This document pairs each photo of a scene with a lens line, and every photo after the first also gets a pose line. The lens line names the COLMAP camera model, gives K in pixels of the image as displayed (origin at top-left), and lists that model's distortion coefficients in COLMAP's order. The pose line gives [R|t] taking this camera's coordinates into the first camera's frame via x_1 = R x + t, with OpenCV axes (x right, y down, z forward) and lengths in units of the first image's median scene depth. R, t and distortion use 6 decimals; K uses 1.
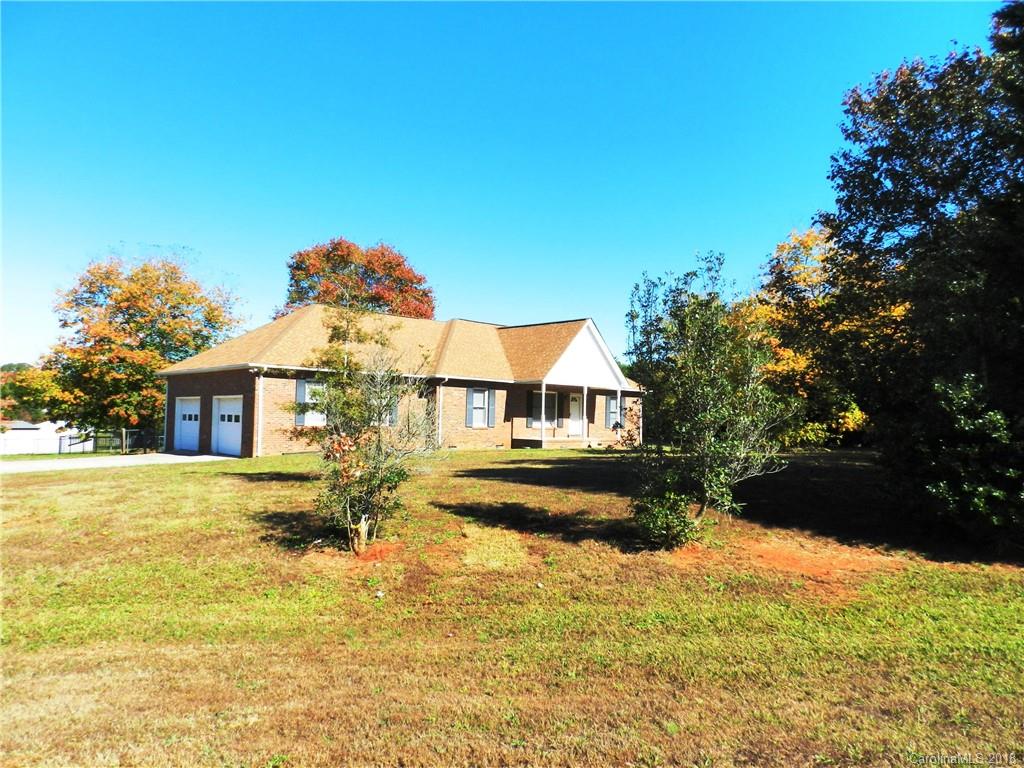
lens RADIAL K [[699.0, 0, 512.1], [0, 699.0, 385.8], [0, 0, 1]] dist [0.030287, -0.003086]
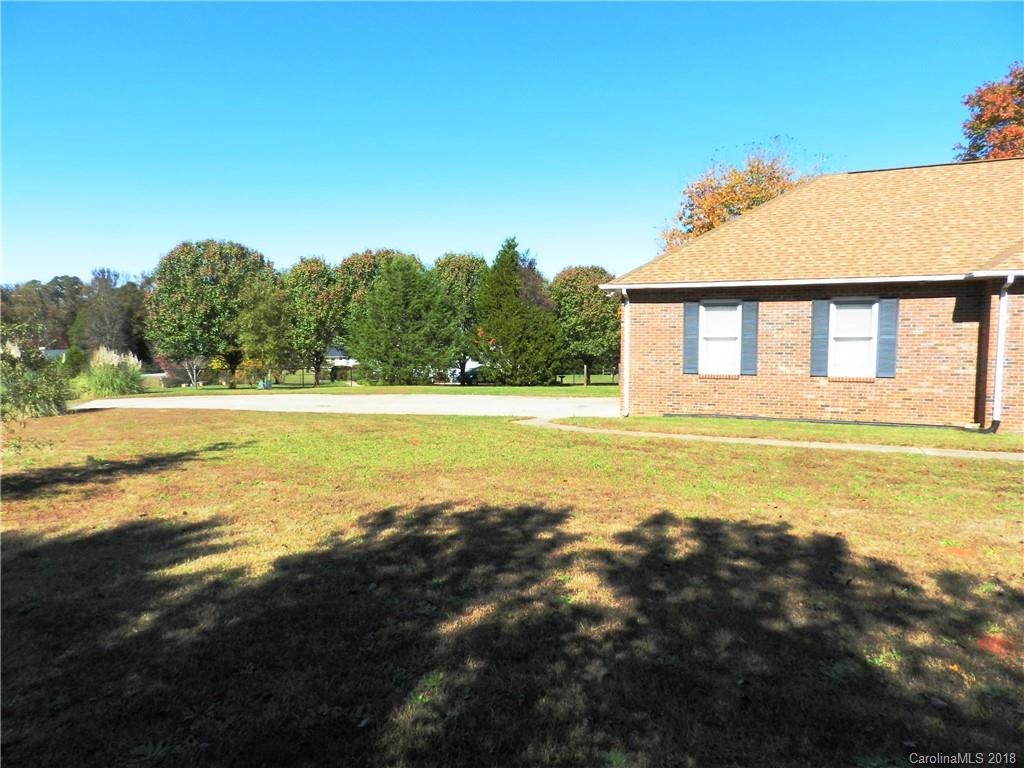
lens RADIAL K [[699.0, 0, 516.3], [0, 699.0, 381.2], [0, 0, 1]] dist [0.030287, -0.003086]
pose [[0.419975, 0.042912, -0.906521, 0.171951], [0.048362, 0.996404, 0.069572, 0.008450], [0.906246, -0.073060, 0.416389, 0.456900]]
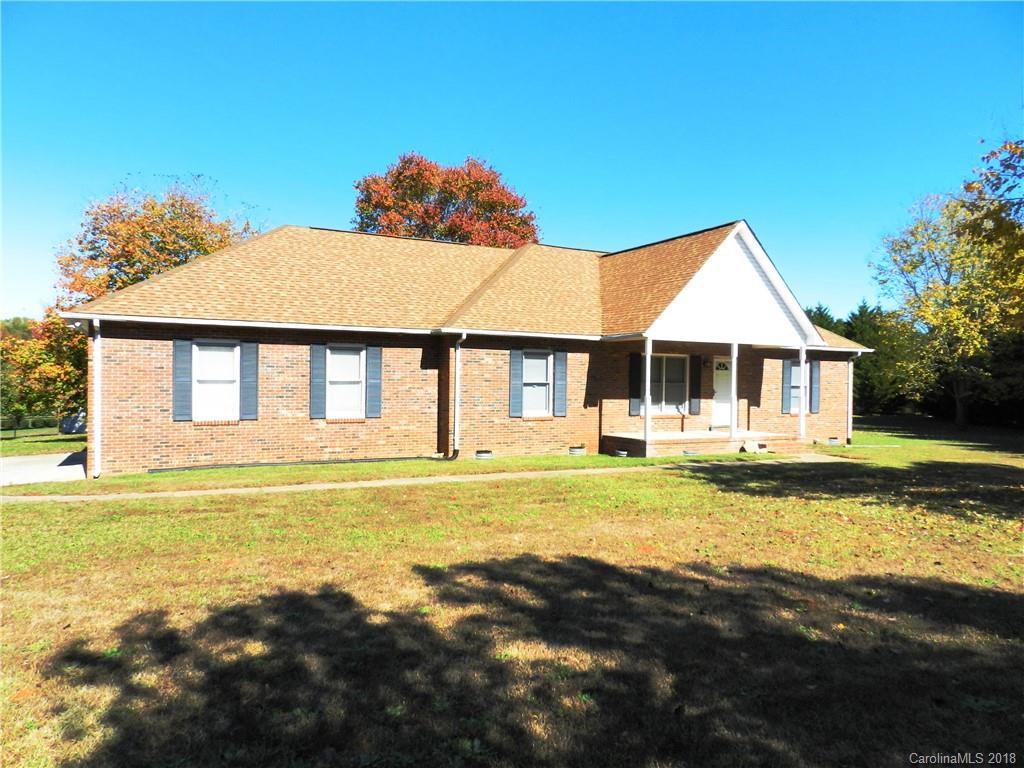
lens RADIAL K [[699.0, 0, 513.0], [0, 699.0, 379.6], [0, 0, 1]] dist [0.030287, -0.003086]
pose [[0.957596, -0.009493, -0.287958, 0.097198], [0.020505, 0.999168, 0.035251, 0.006530], [0.287384, -0.039660, 0.956994, 0.413302]]
